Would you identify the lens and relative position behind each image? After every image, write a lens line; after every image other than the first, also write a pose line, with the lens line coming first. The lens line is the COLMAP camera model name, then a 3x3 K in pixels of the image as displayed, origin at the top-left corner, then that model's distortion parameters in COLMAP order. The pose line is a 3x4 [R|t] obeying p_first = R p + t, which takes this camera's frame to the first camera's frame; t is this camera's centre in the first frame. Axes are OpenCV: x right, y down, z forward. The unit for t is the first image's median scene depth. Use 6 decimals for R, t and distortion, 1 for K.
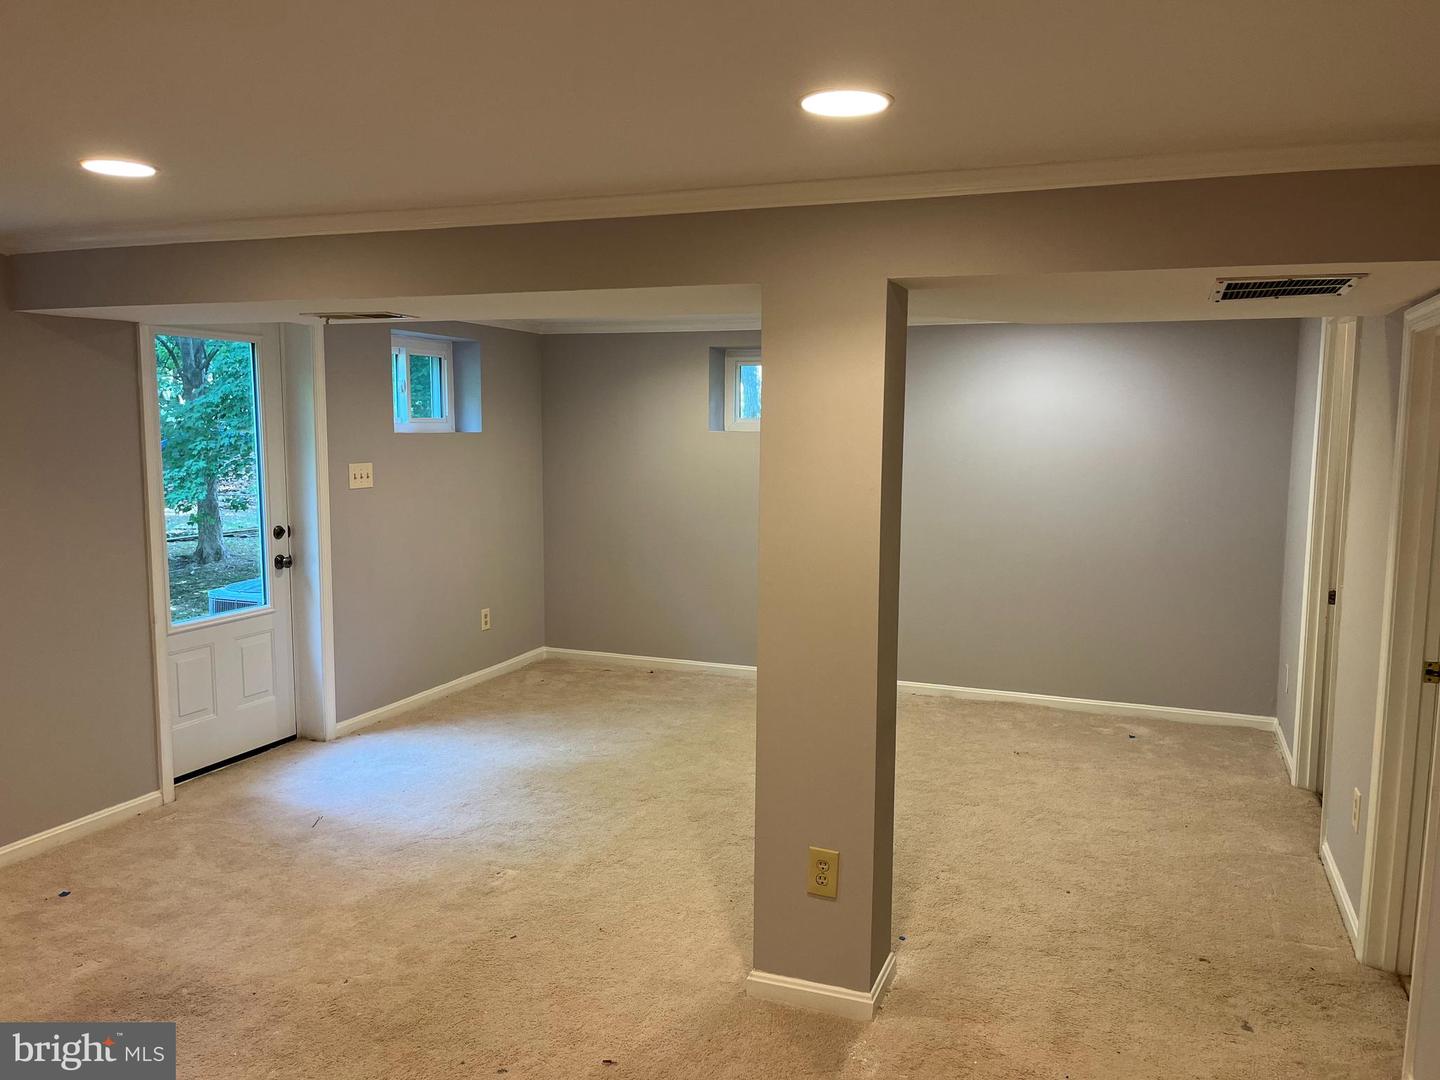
lens RADIAL K [[1102.5, 0, 724.0], [0, 1102.5, 535.2], [0, 0, 1]] dist [0.023153, -0.016704]
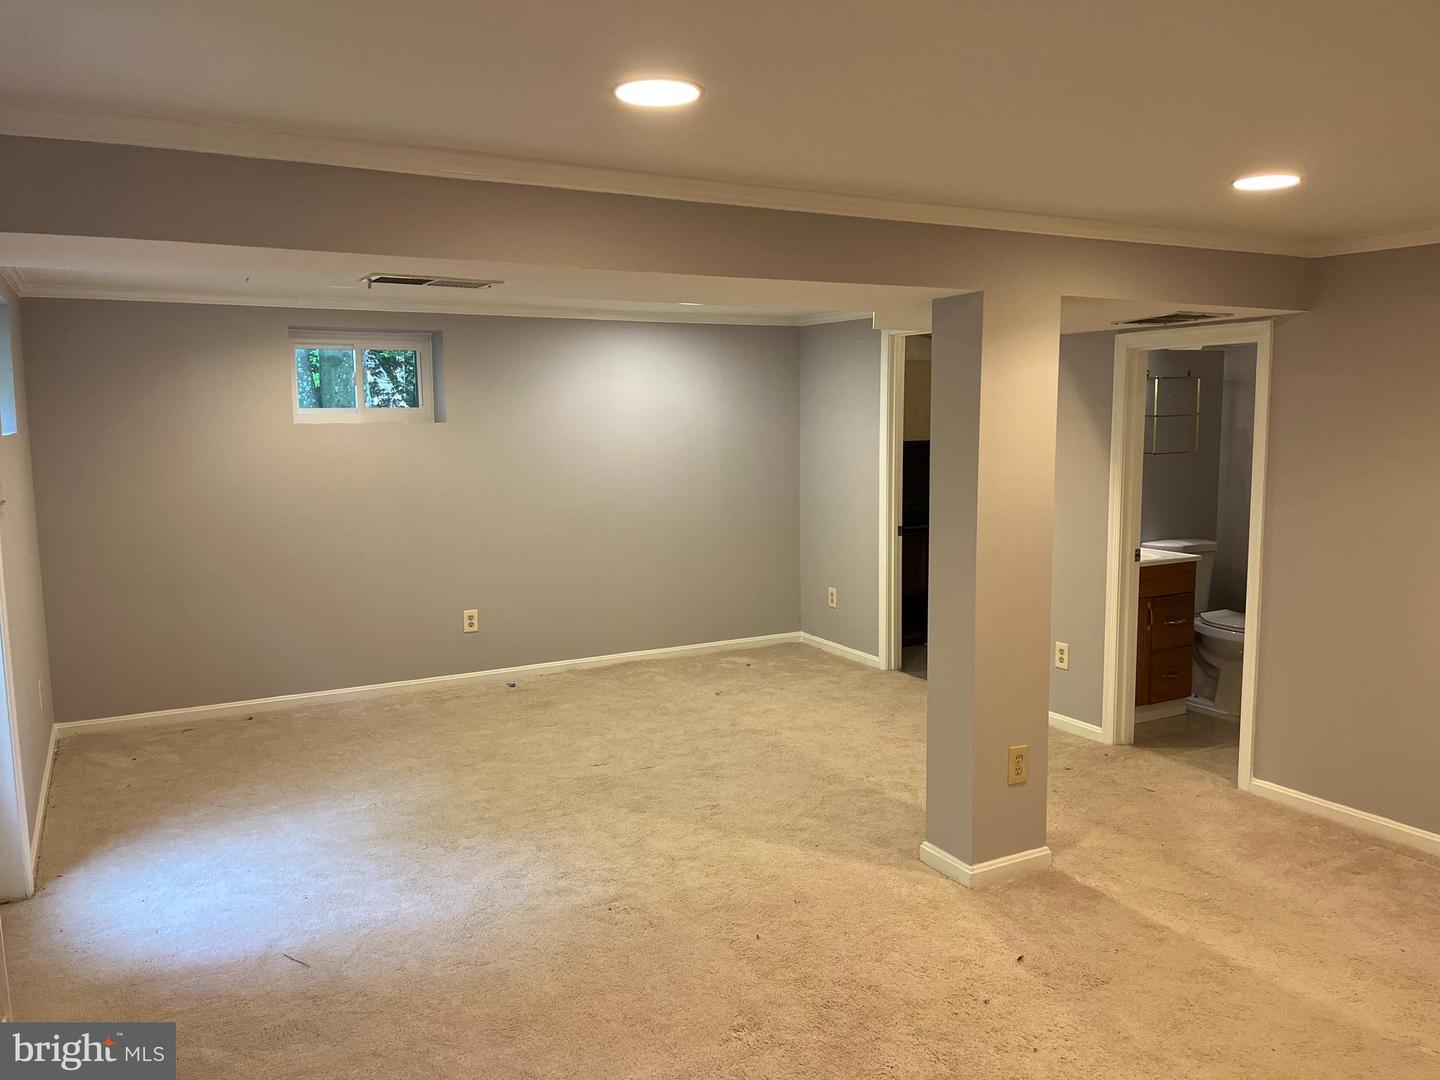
lens RADIAL K [[1102.5, 0, 719.1], [0, 1102.5, 546.3], [0, 0, 1]] dist [0.023153, -0.016704]
pose [[0.652961, -0.113509, 0.748838, -0.633357], [0.099068, 0.993012, 0.064137, -0.031751], [-0.750885, 0.032307, 0.659642, 0.259939]]
